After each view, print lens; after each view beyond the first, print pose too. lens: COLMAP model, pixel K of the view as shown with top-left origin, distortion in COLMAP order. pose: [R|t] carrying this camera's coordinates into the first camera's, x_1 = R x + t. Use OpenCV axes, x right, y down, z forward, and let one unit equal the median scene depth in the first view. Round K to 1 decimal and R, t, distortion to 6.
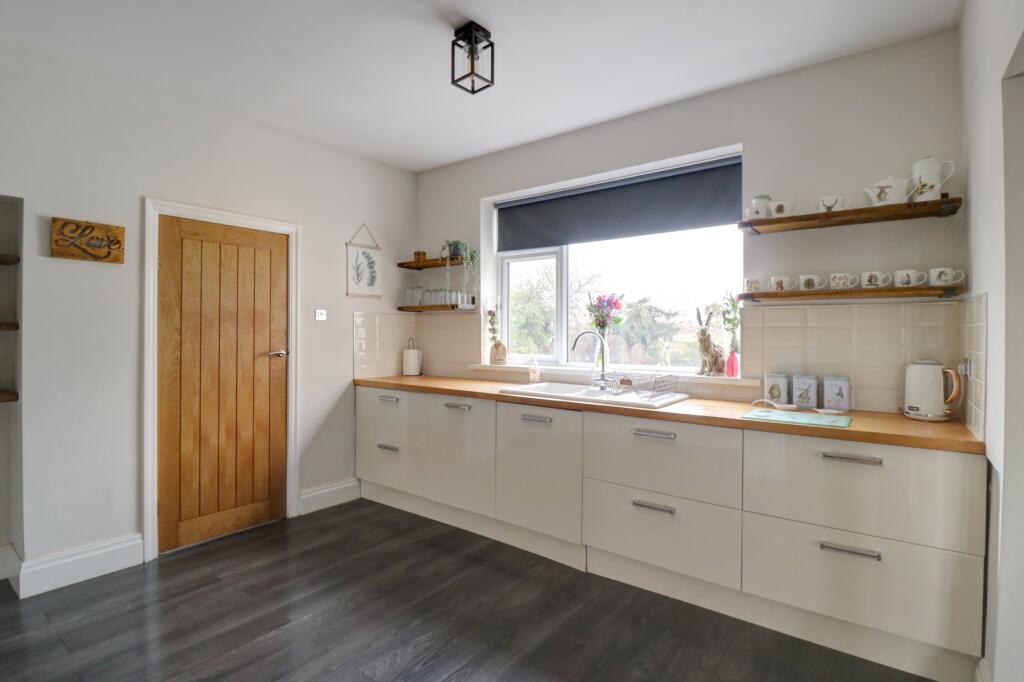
lens RADIAL K [[481.8, 0, 524.1], [0, 481.8, 334.4], [0, 0, 1]] dist [-0.024803, -0.000589]
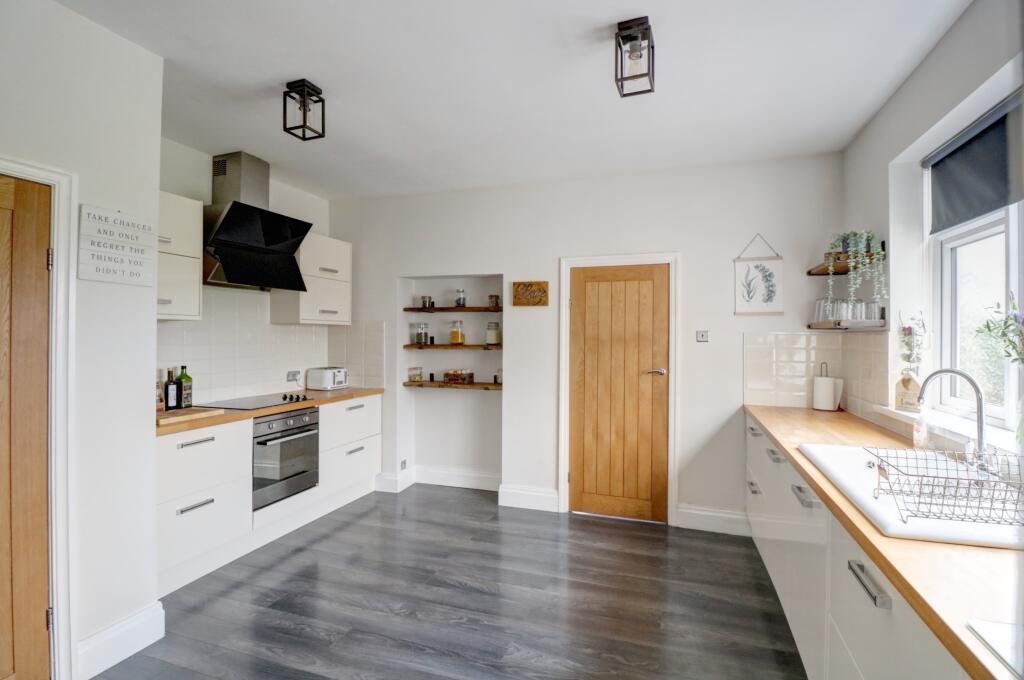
lens RADIAL K [[481.8, 0, 524.1], [0, 481.8, 333.4], [0, 0, 1]] dist [-0.024803, -0.000589]
pose [[0.313226, -0.008461, -0.949641, 0.467316], [-0.008821, 0.999891, -0.011818, -0.035530], [0.949638, 0.012079, 0.313117, 0.369832]]
